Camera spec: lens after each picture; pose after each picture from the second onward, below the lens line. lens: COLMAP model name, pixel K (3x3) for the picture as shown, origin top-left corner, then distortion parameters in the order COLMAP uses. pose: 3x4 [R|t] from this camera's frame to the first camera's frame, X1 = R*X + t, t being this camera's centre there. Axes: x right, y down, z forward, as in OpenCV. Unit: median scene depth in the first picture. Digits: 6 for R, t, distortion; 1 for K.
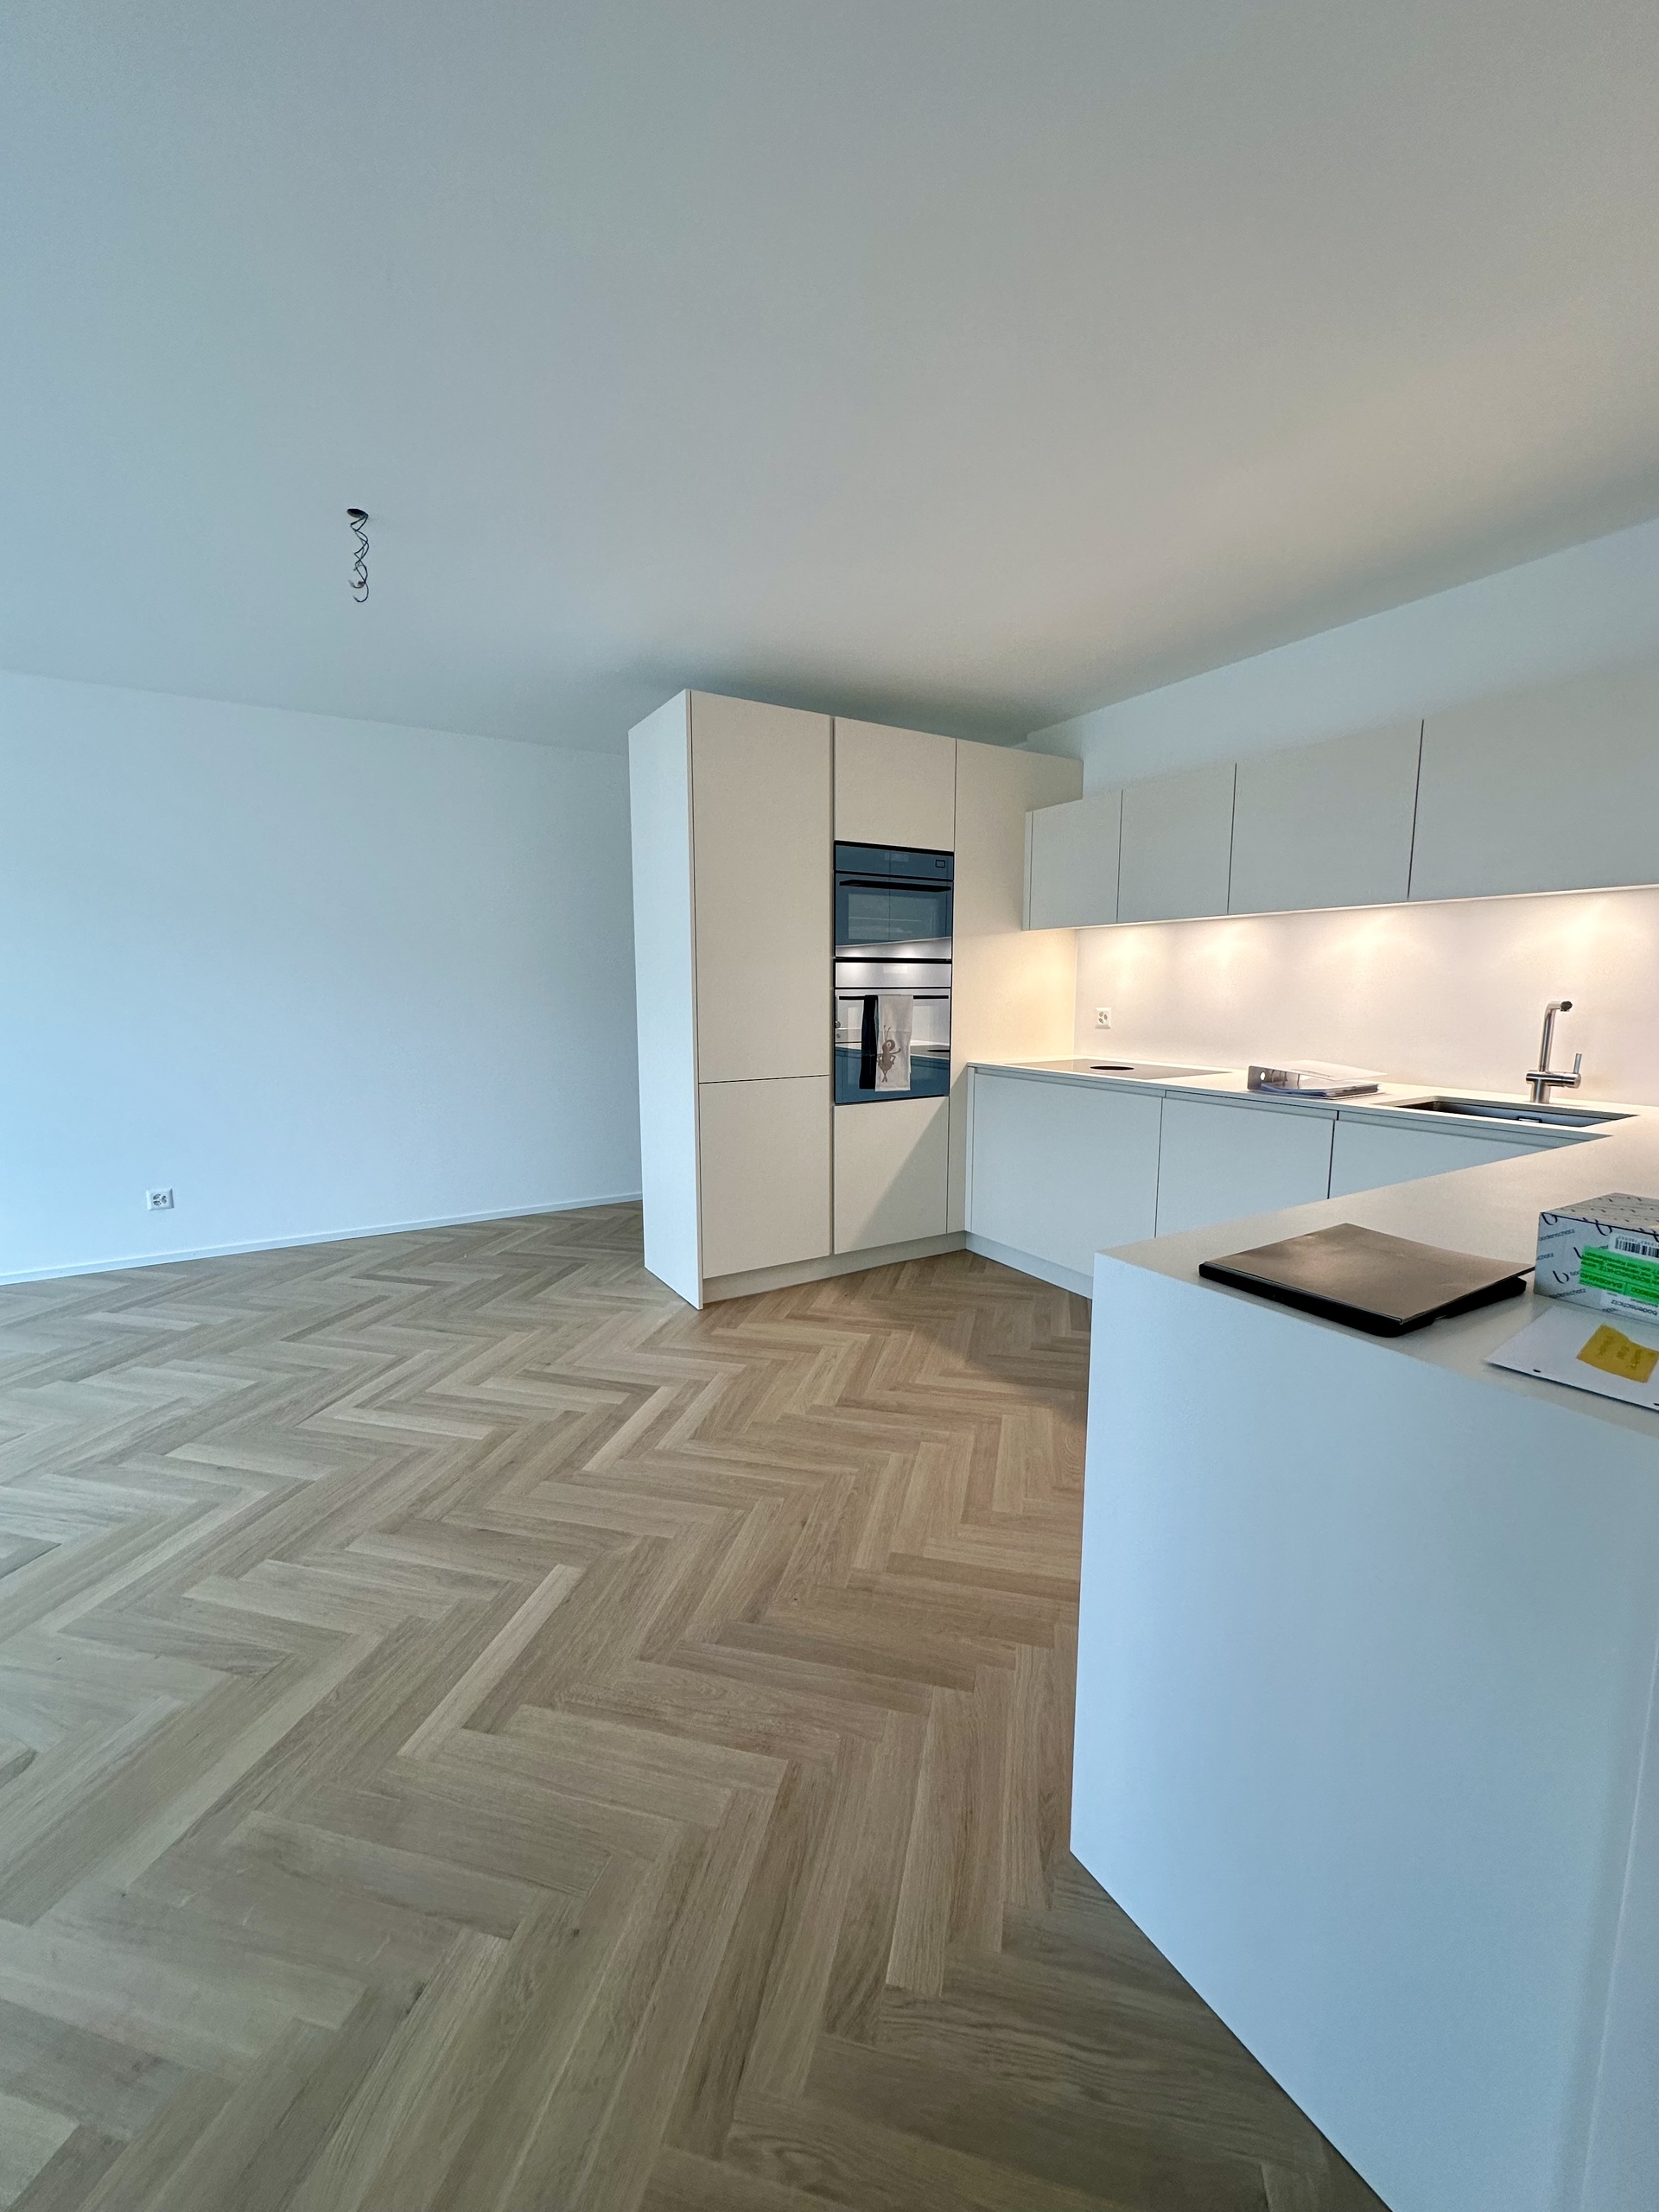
lens RADIAL K [[879.3, 0, 821.2], [0, 879.3, 1103.8], [0, 0, 1]] dist [0.000918, -0.000257]
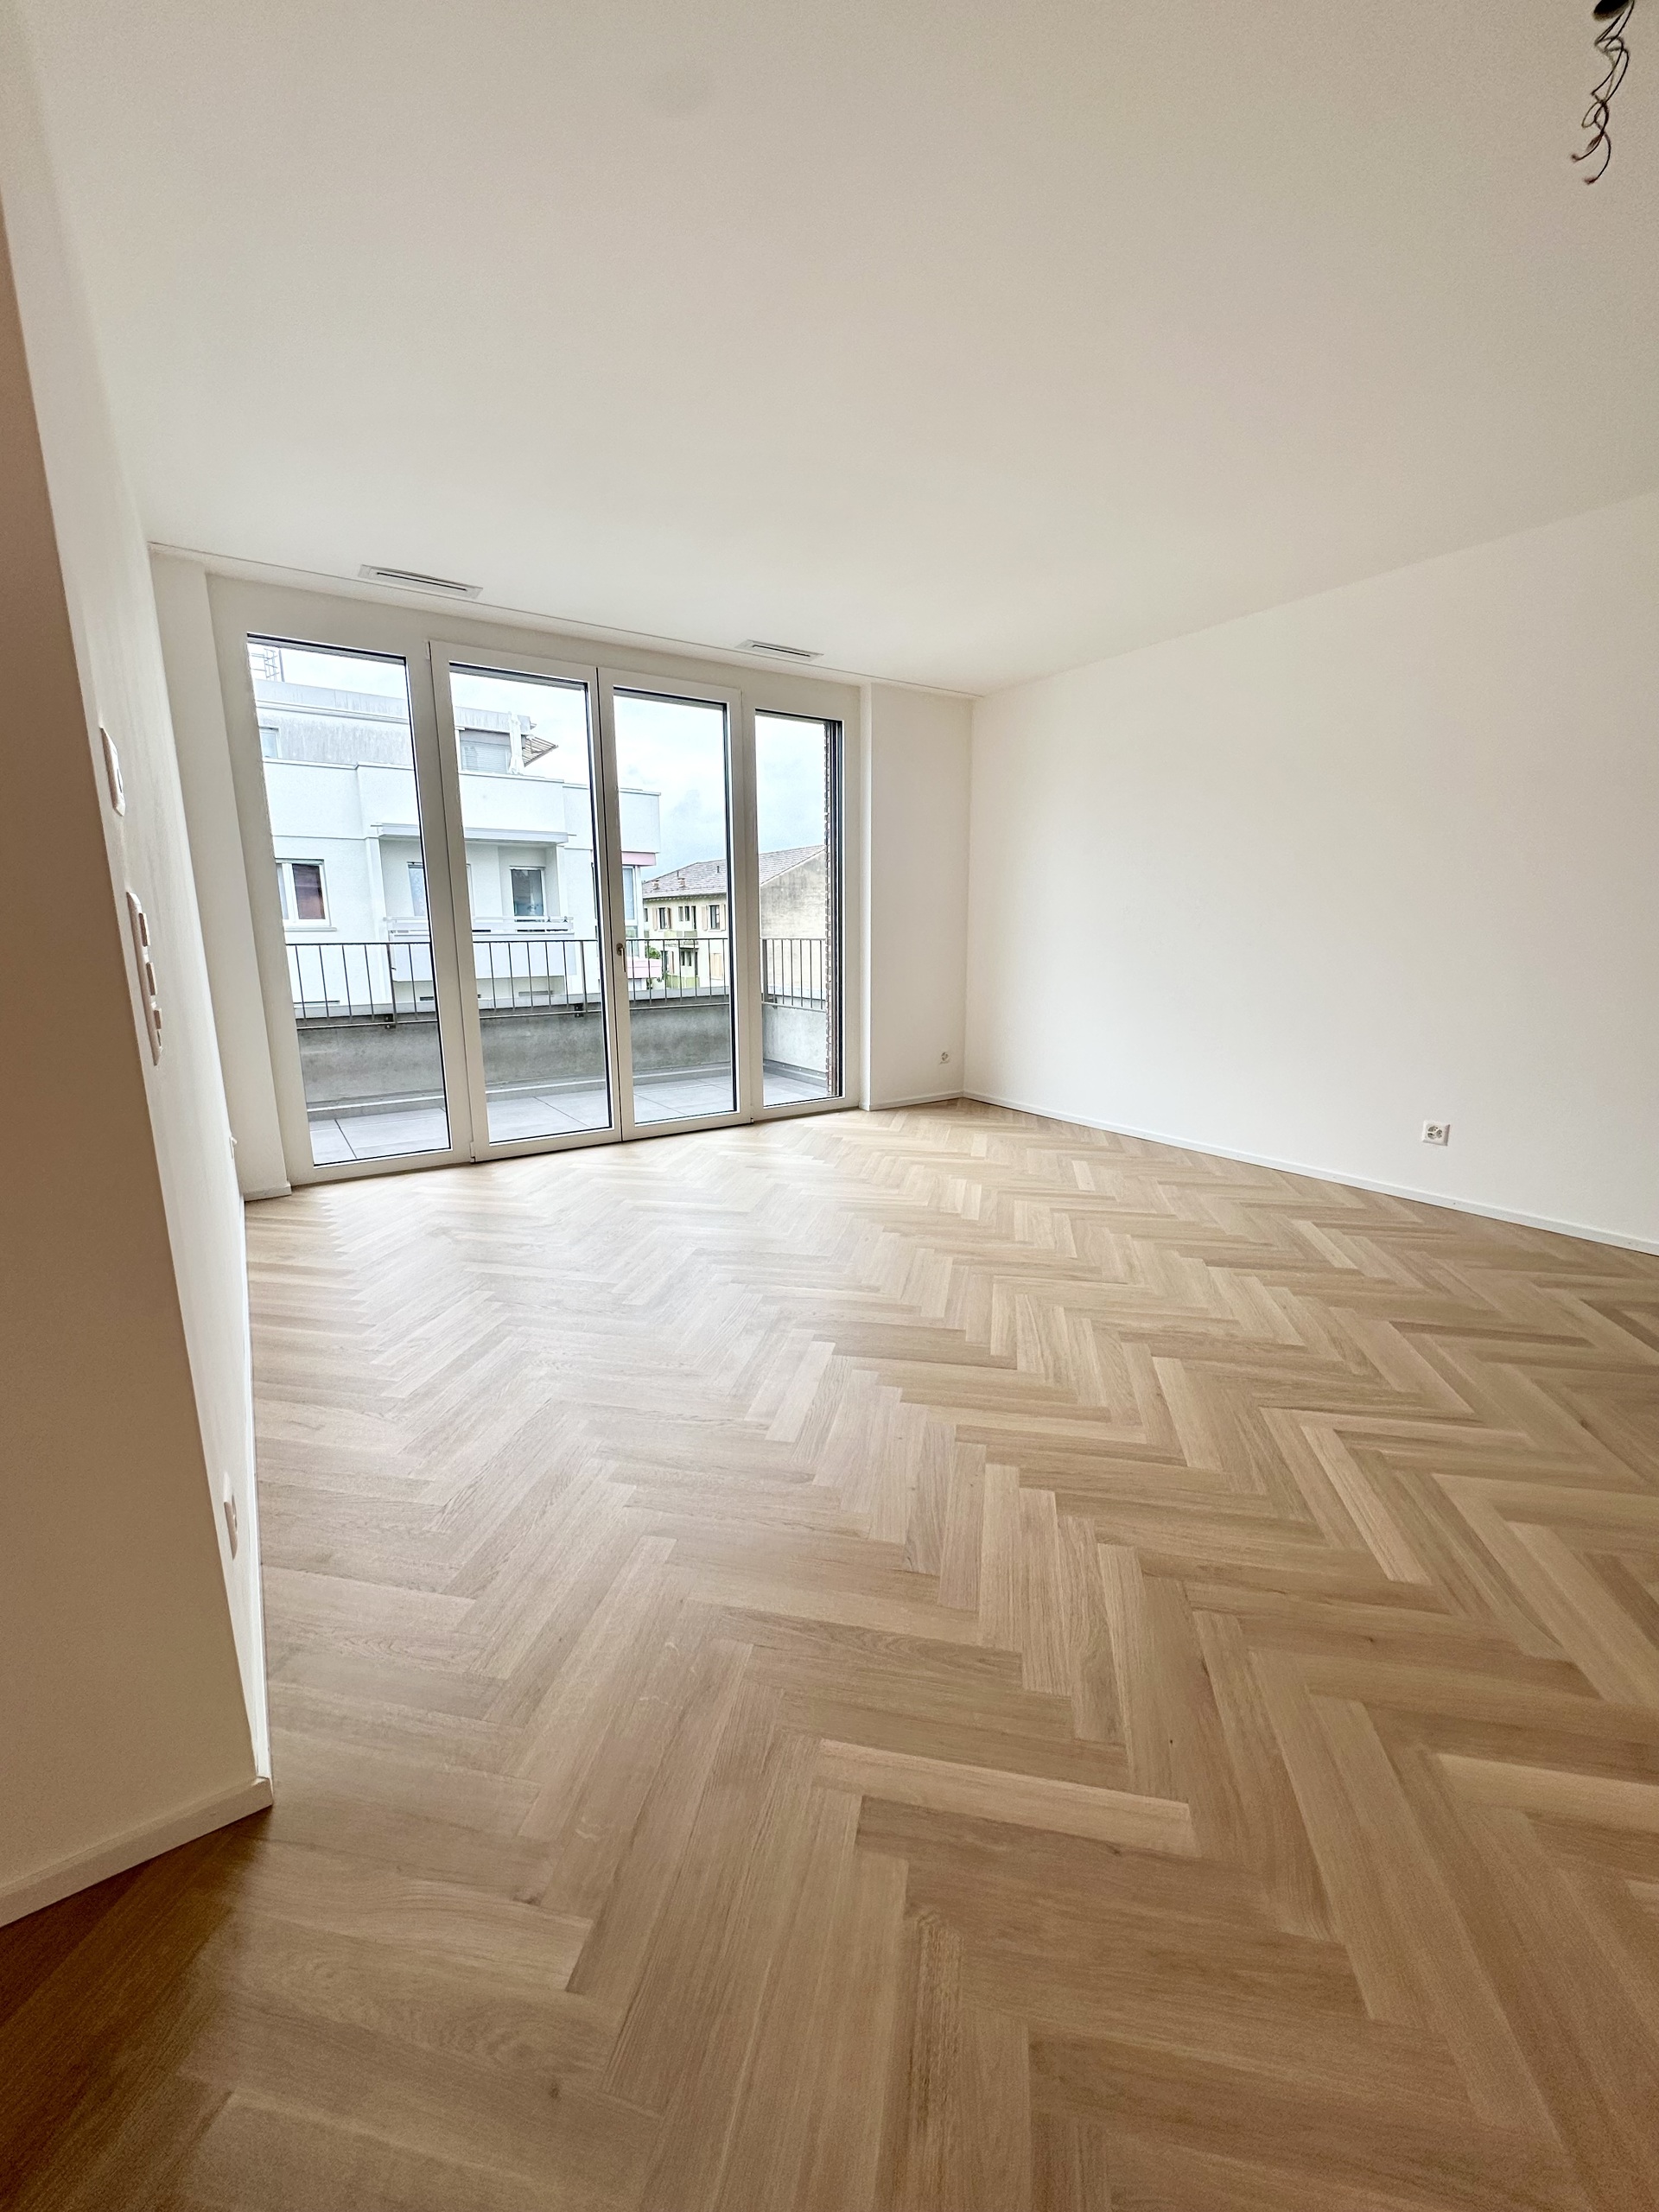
lens RADIAL K [[879.3, 0, 832.7], [0, 879.3, 1102.0], [0, 0, 1]] dist [0.000918, -0.000257]
pose [[0.053269, 0.196094, -0.979137, 0.134460], [-0.129151, 0.973647, 0.187968, -0.016741], [0.990193, 0.116444, 0.077191, 0.492591]]
